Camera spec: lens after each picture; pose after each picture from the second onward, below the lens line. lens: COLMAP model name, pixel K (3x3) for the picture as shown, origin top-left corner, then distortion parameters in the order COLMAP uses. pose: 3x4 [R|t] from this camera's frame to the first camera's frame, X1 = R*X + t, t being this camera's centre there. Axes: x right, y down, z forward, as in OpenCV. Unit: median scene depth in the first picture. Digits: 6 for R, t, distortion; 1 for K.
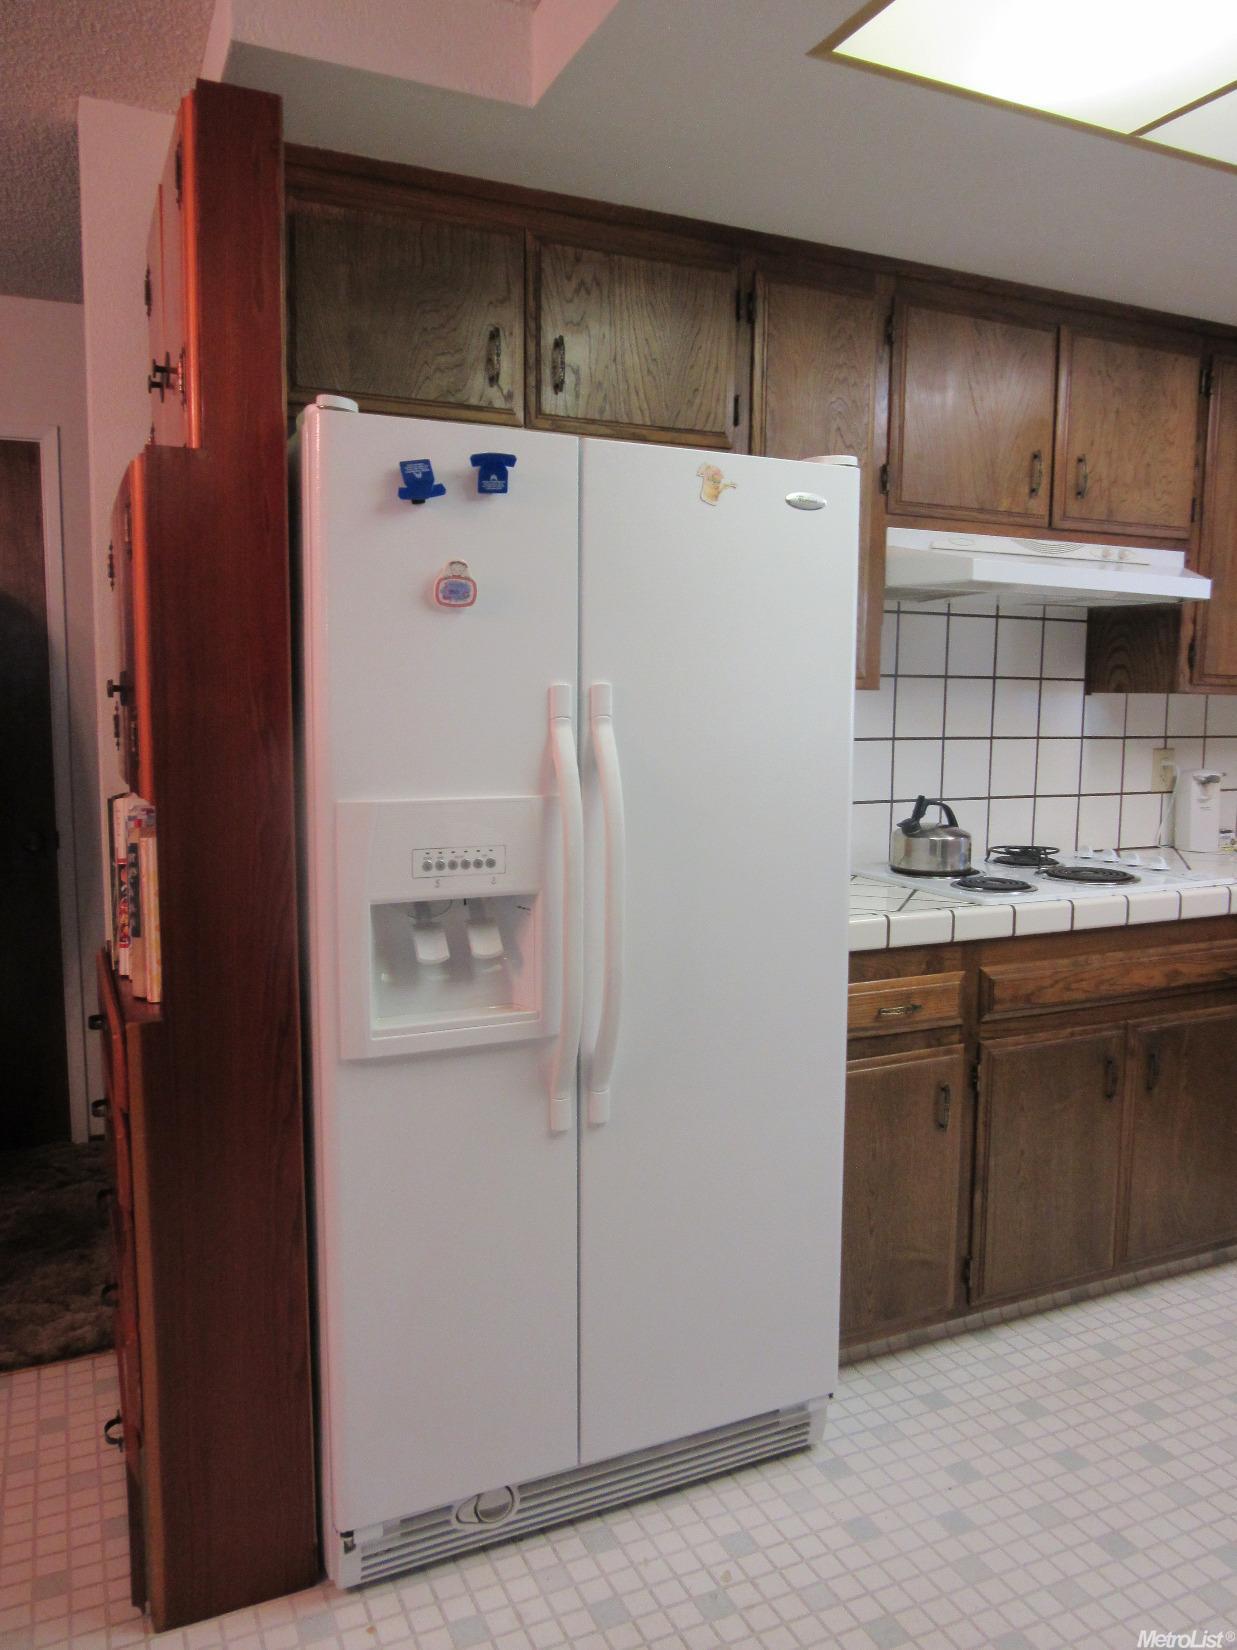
lens RADIAL K [[1224.3, 0, 618.5], [0, 1224.3, 825.0], [0, 0, 1]] dist [-0.025181, 0.003277]
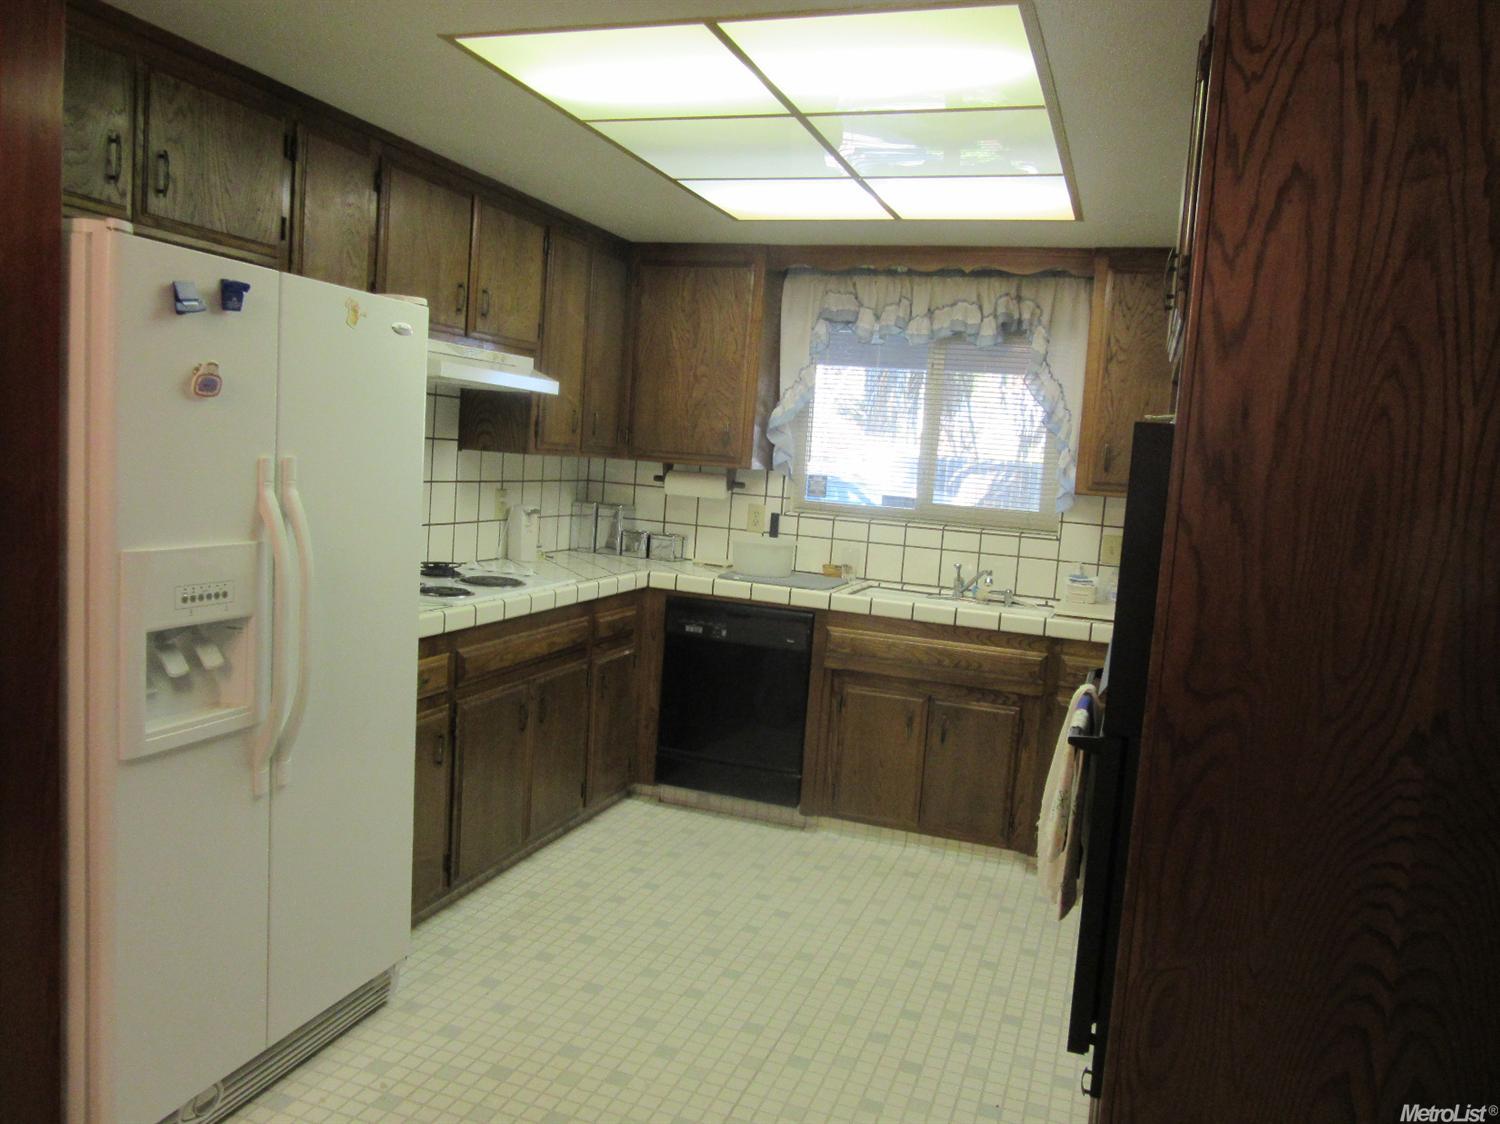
lens RADIAL K [[1119.3, 0, 750.0], [0, 1119.3, 562.0], [0, 0, 1]] dist [-0.064506, 0.073383]
pose [[0.693807, -0.031628, 0.719466, -0.436263], [0.010654, 0.999377, 0.033659, -0.028587], [-0.720082, -0.015688, 0.693711, -0.166268]]
